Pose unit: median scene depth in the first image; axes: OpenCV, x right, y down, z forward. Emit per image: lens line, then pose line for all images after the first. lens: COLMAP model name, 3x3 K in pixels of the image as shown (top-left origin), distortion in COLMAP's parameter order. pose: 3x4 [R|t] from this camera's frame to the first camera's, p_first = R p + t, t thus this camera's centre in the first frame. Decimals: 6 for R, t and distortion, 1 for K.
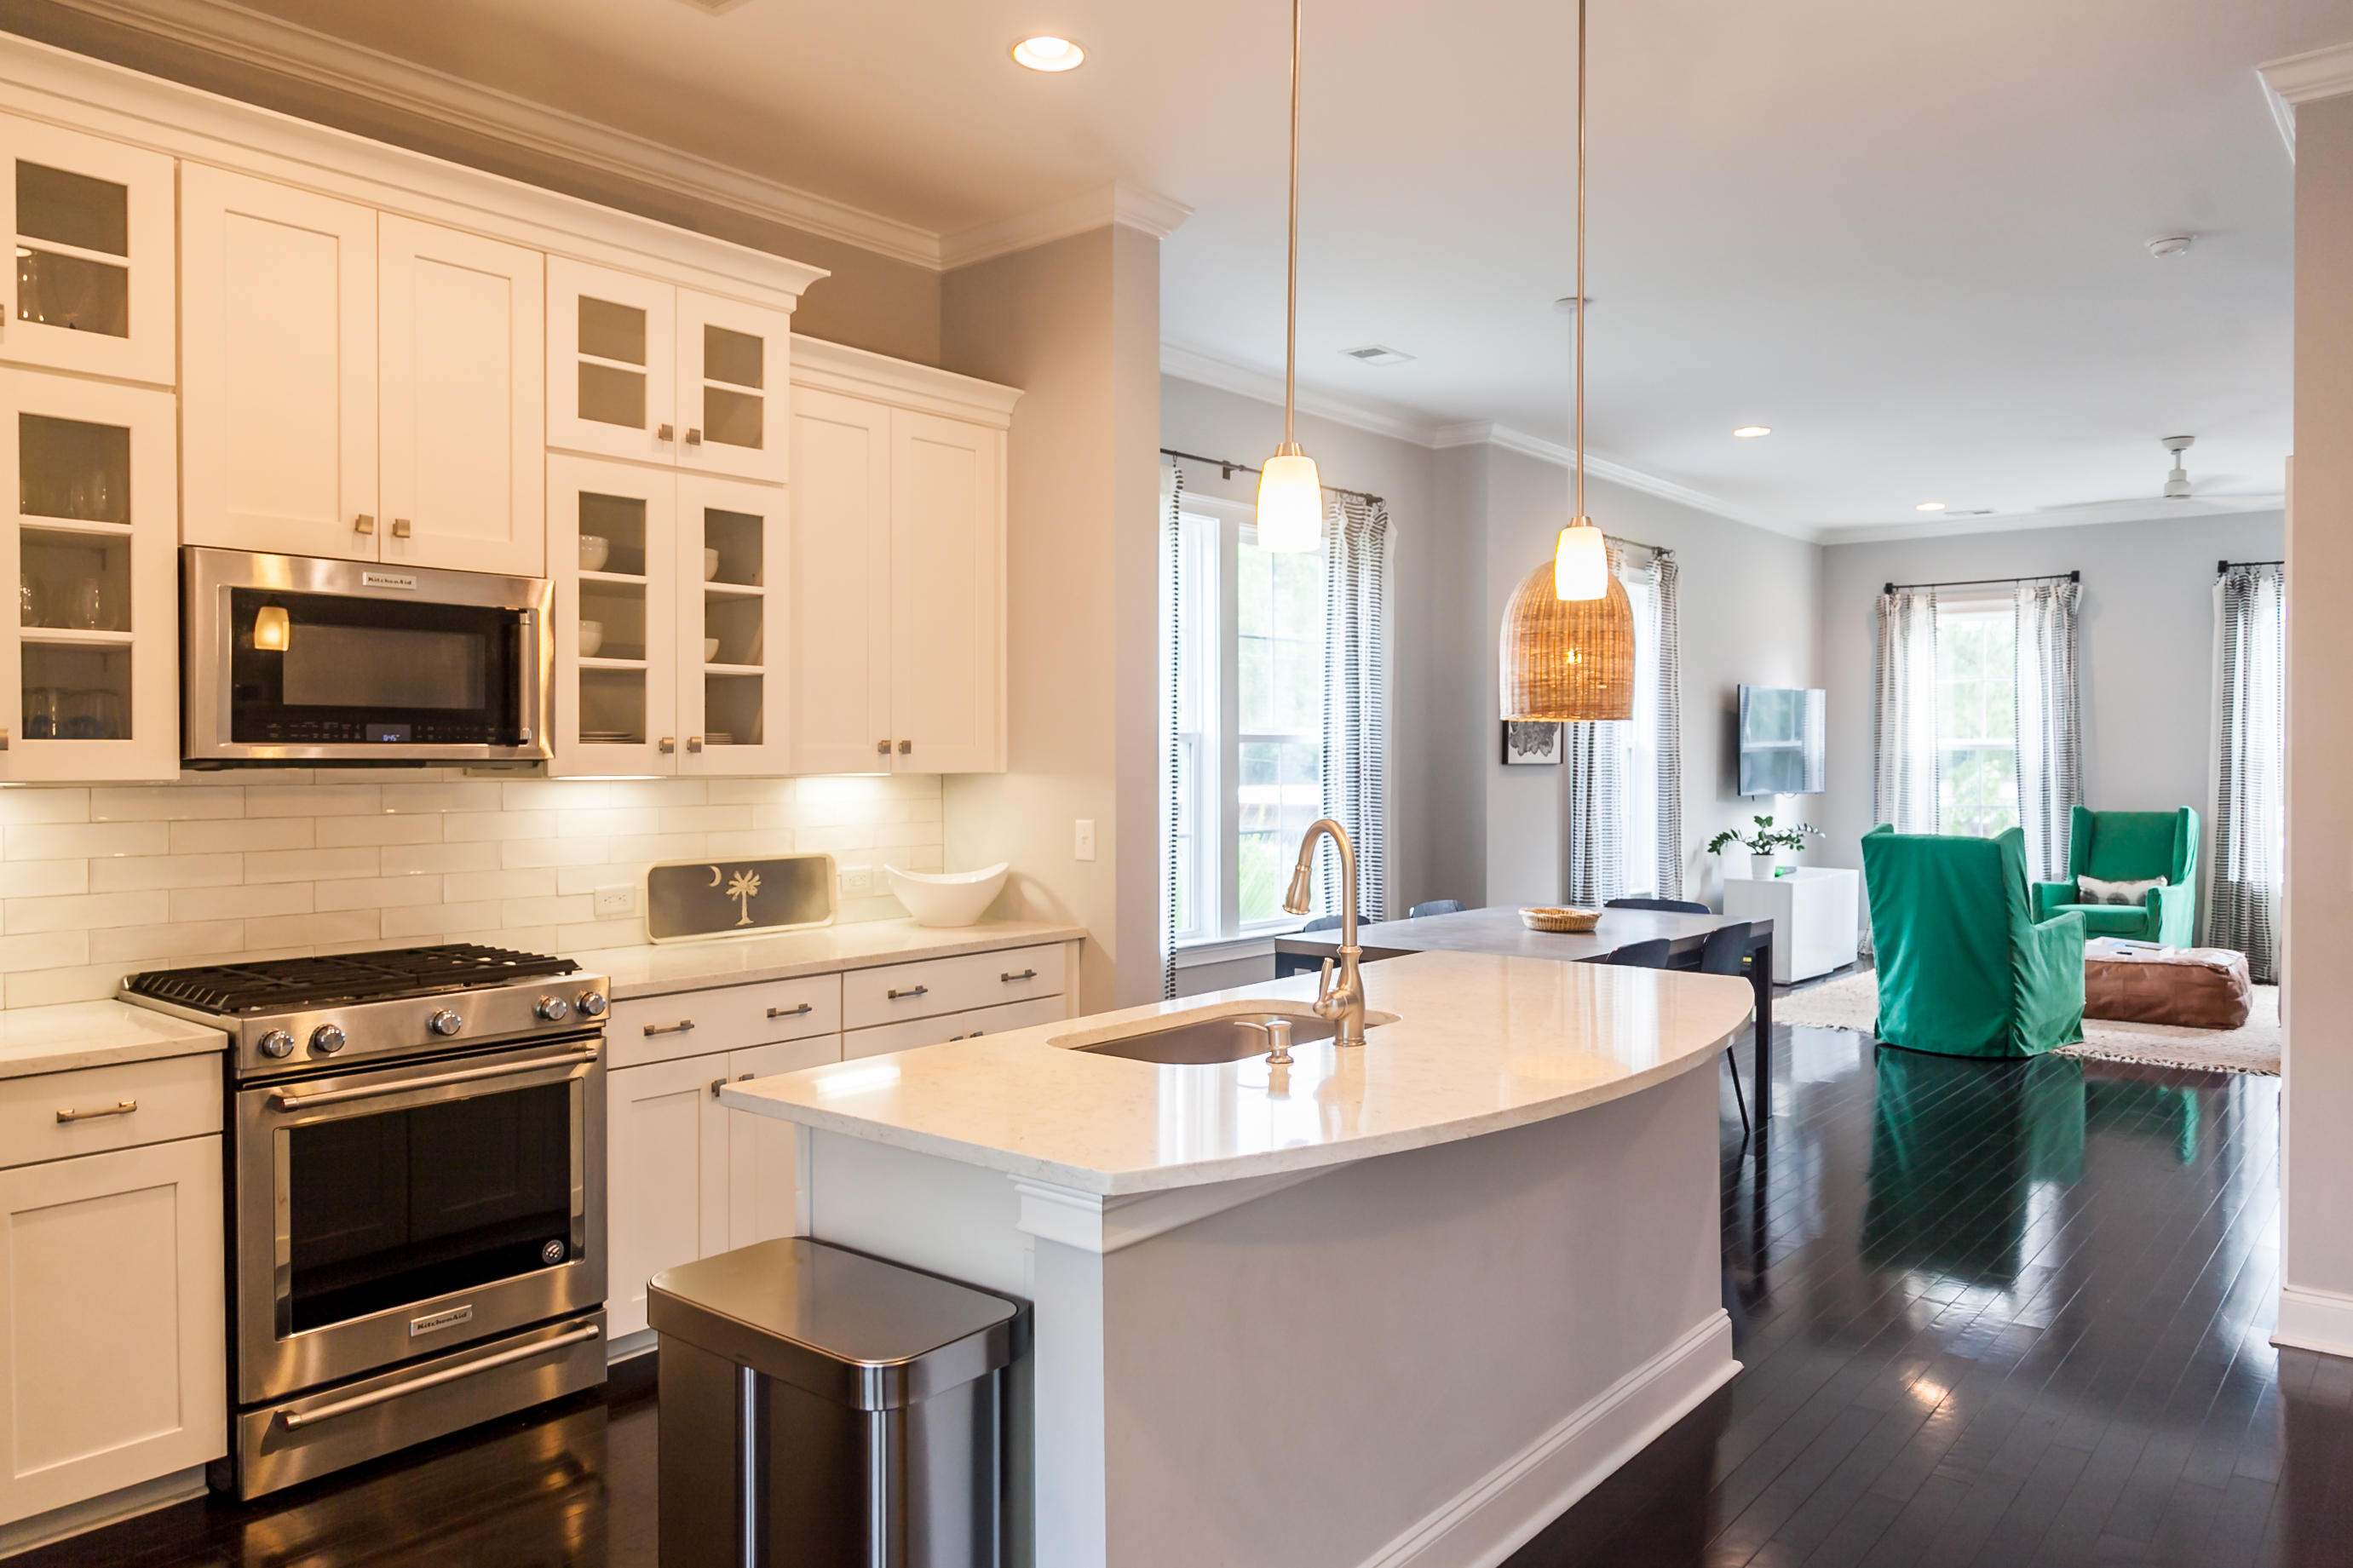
lens RADIAL K [[1606.3, 0, 1151.7], [0, 1606.3, 777.2], [0, 0, 1]] dist [-0.002545, -0.003756]
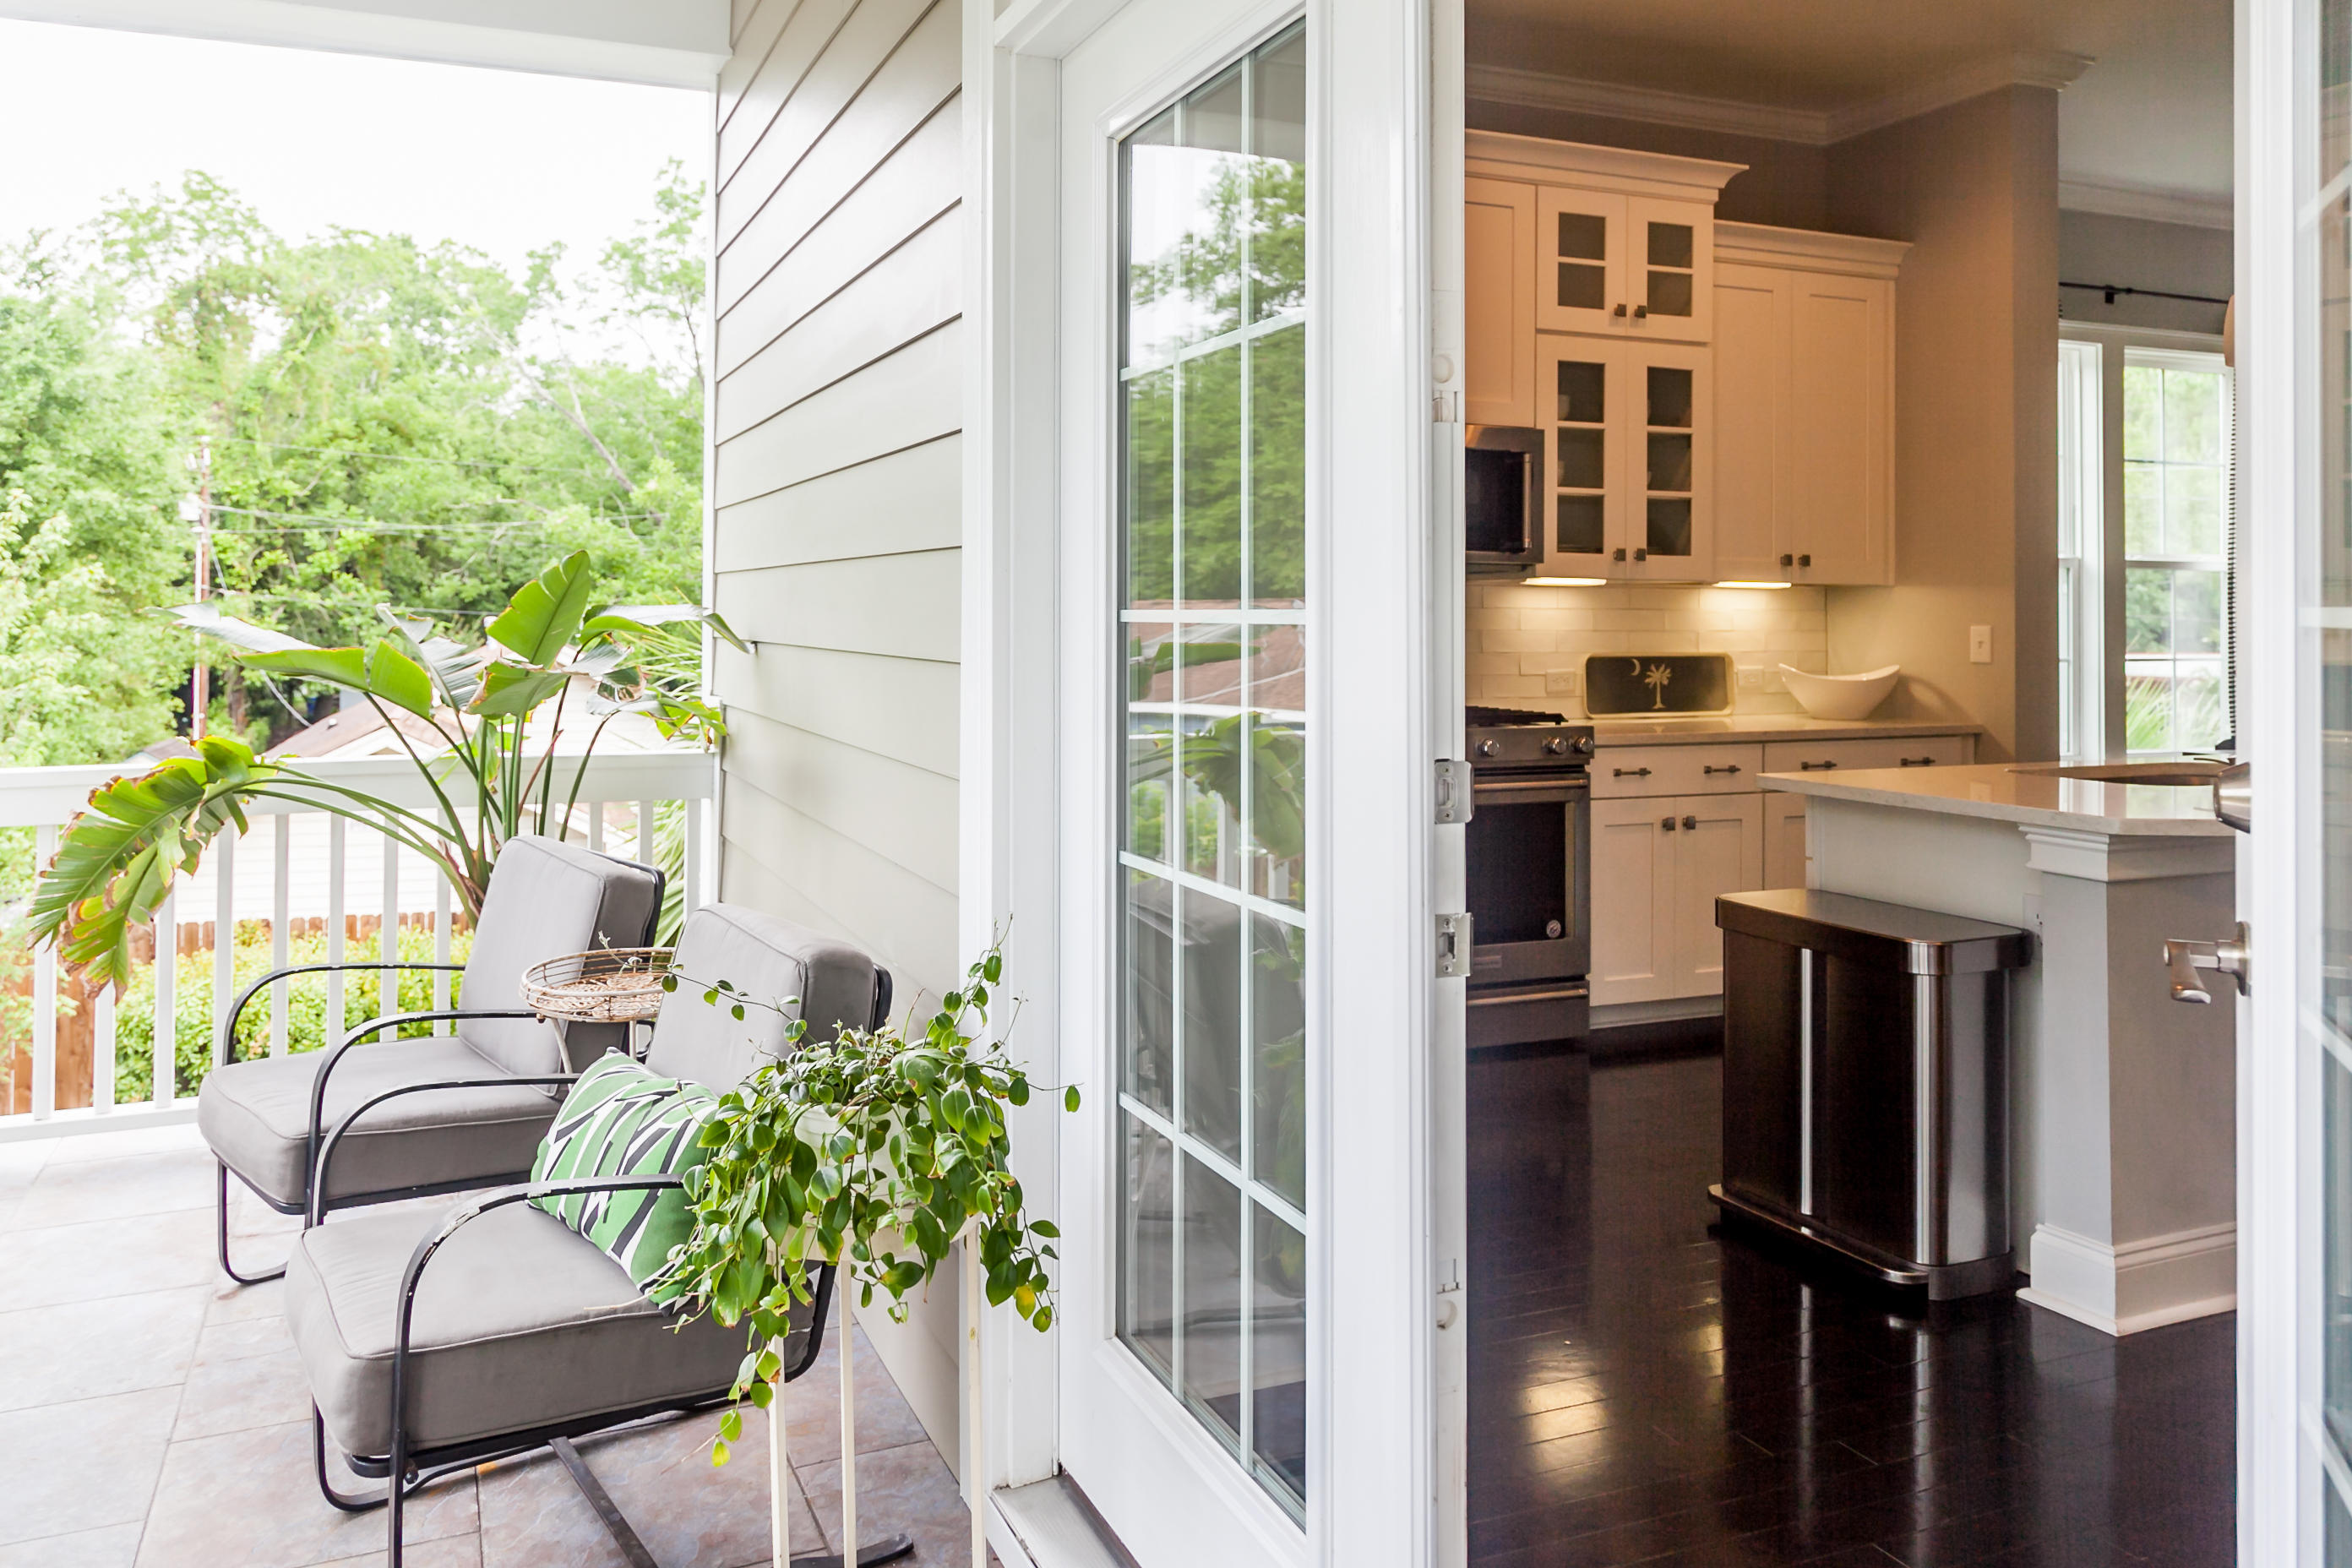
lens RADIAL K [[1605.9, 0, 1033.0], [0, 1605.9, 610.0], [0, 0, 1]] dist [-0.002545, -0.003756]
pose [[0.870295, 0.000923, -0.492530, -0.075628], [-0.010418, 0.999809, -0.016534, 0.047127], [0.492420, 0.019521, 0.870139, -0.319798]]
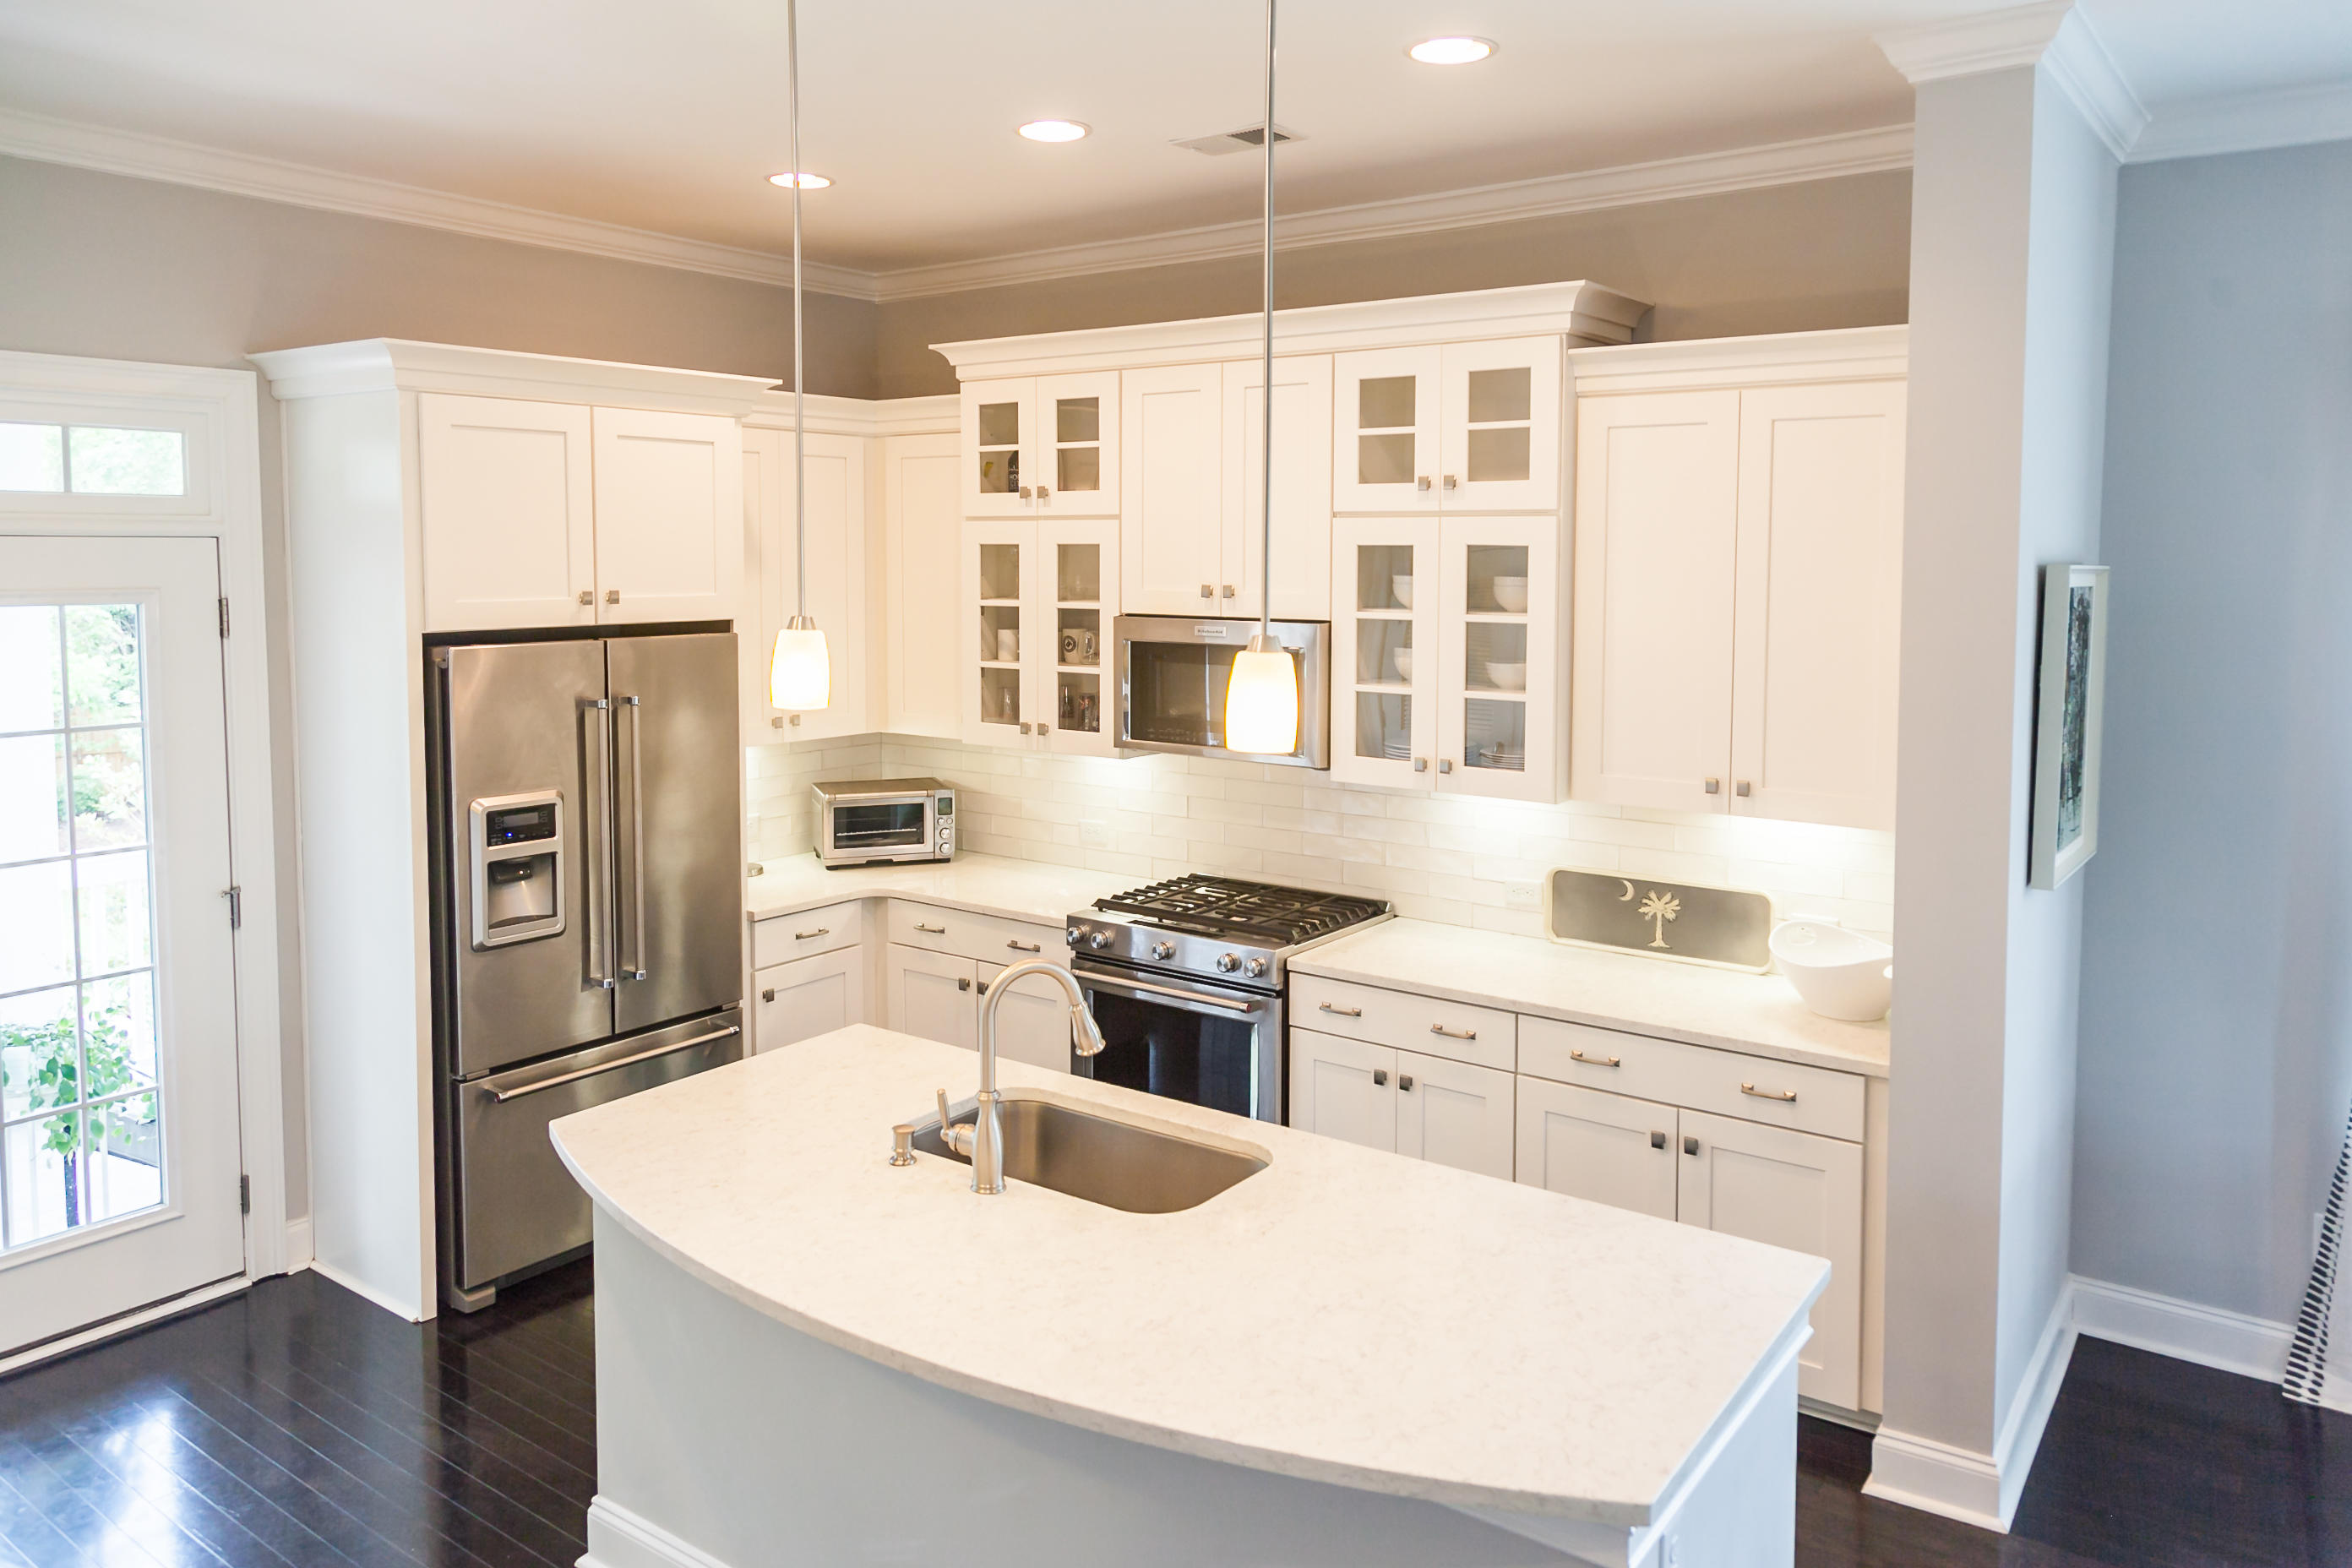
lens RADIAL K [[1605.9, 0, 1230.0], [0, 1605.9, 650.8], [0, 0, 1]] dist [-0.002545, -0.003756]
pose [[0.086448, 0.056027, -0.994680, 0.748556], [-0.020636, 0.998304, 0.054438, -0.147957], [0.996043, 0.015820, 0.087457, 0.729005]]
